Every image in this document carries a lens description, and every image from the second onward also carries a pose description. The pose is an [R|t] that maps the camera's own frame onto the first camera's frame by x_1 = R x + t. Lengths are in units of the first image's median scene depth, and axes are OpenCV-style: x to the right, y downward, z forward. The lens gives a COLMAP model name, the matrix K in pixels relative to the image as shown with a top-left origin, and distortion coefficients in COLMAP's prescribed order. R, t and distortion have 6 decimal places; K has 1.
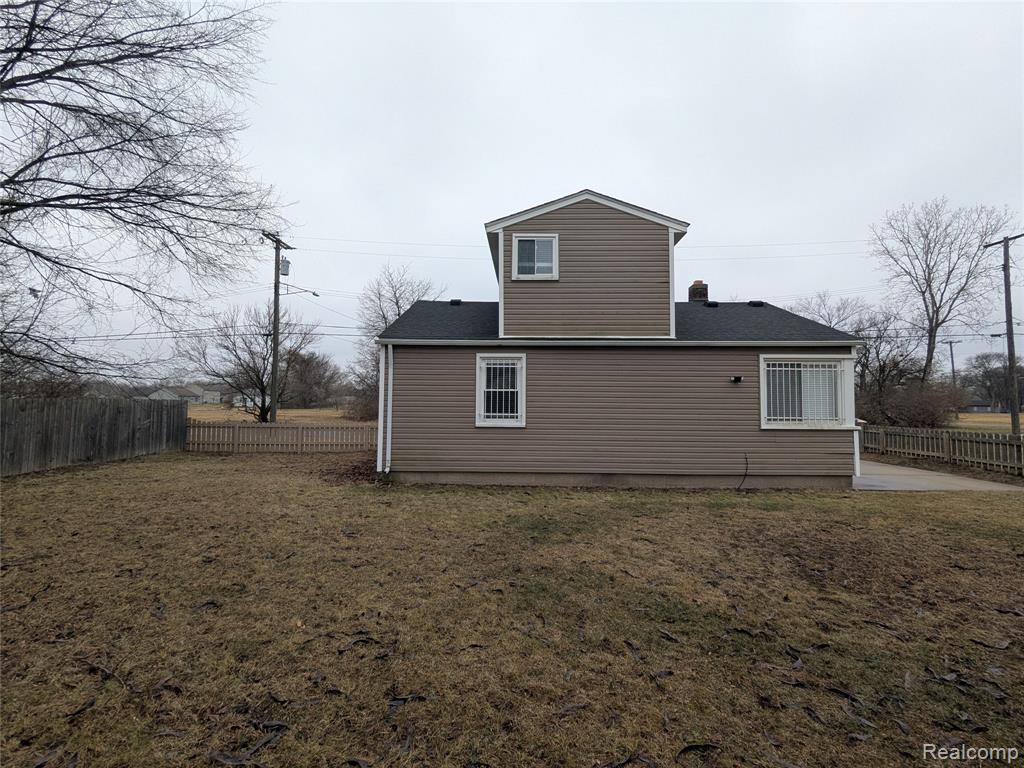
lens RADIAL K [[484.1, 0, 512.2], [0, 484.1, 380.5], [0, 0, 1]] dist [-0.000823, 0.001280]
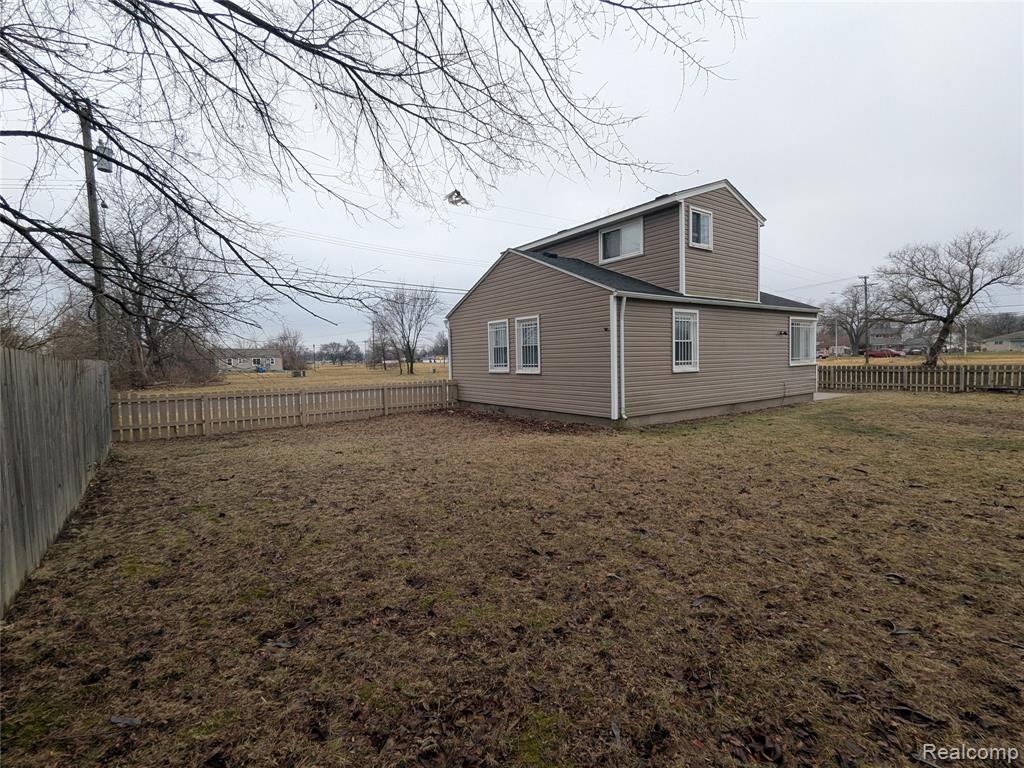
lens RADIAL K [[484.1, 0, 512.7], [0, 484.1, 386.1], [0, 0, 1]] dist [-0.000823, 0.001280]
pose [[0.796850, -0.057924, 0.601395, -1.072593], [-0.000651, 0.995311, 0.096727, 0.015605], [-0.604177, -0.077468, 0.793075, 0.305018]]
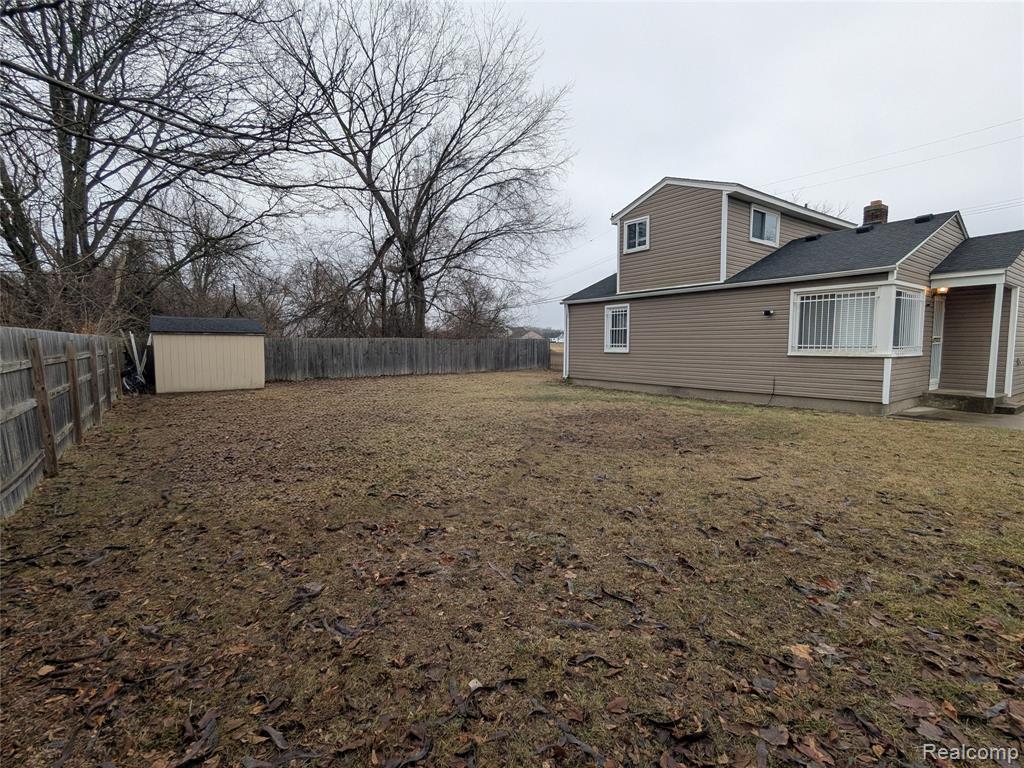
lens RADIAL K [[484.1, 0, 515.5], [0, 484.1, 383.0], [0, 0, 1]] dist [-0.000823, 0.001280]
pose [[0.606550, 0.056460, -0.793038, 1.009472], [0.045361, 0.993393, 0.105418, 0.014575], [0.793750, -0.099915, 0.599982, -0.201029]]
